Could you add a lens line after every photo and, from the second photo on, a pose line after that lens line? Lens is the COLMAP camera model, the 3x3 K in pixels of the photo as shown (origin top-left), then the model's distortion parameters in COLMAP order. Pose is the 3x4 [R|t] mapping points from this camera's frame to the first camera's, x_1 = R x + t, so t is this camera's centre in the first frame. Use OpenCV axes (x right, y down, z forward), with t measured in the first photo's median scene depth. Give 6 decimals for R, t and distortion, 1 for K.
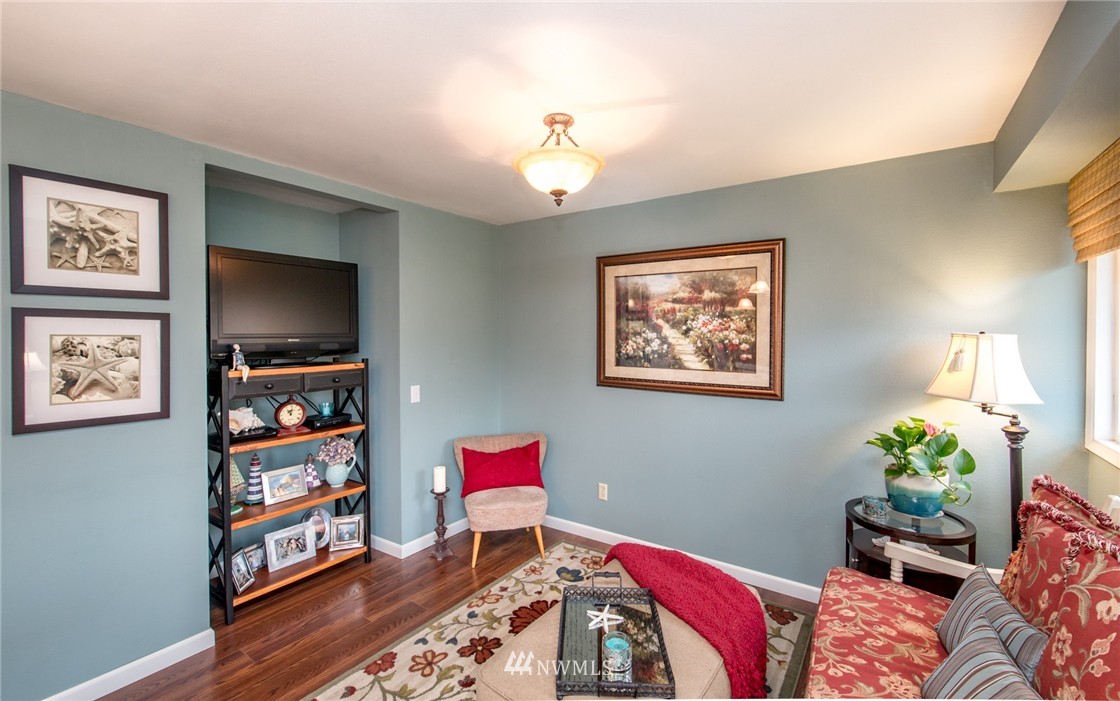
lens RADIAL K [[476.7, 0, 561.7], [0, 476.7, 341.7], [0, 0, 1]] dist [-0.000251, -0.000333]
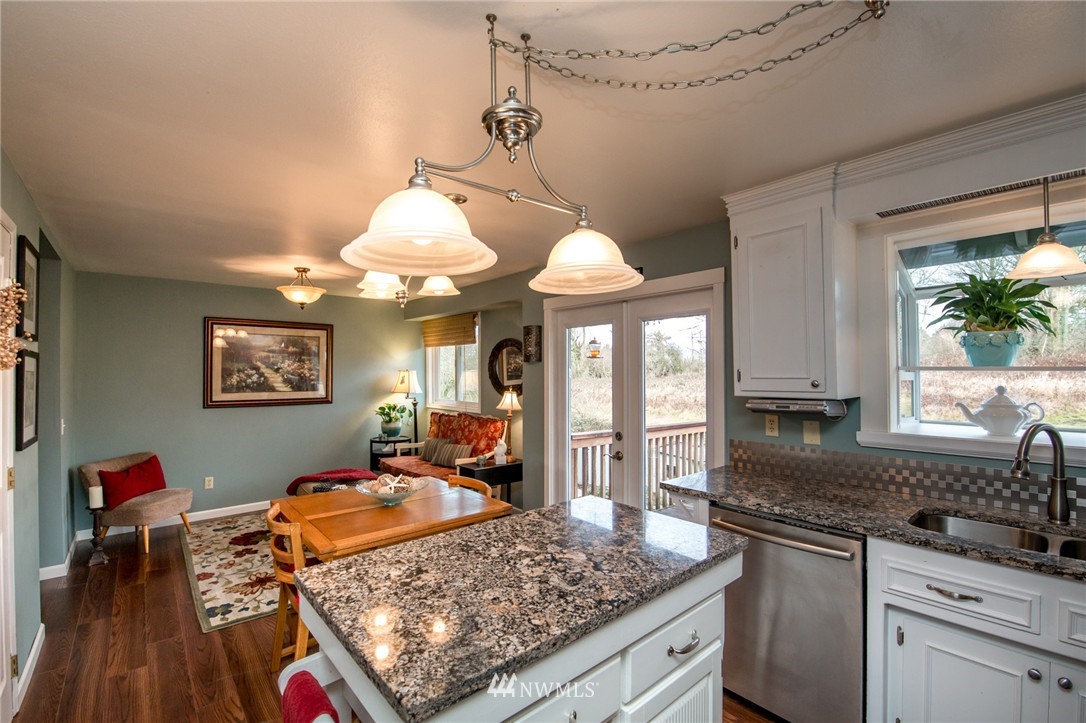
lens RADIAL K [[473.7, 0, 546.4], [0, 473.7, 367.2], [0, 0, 1]] dist [-0.002694, -0.000064]
pose [[0.252685, 0.008865, 0.967508, -1.745465], [0.023288, 0.999613, -0.015241, 0.027788], [-0.967268, 0.026382, 0.252380, -0.565425]]
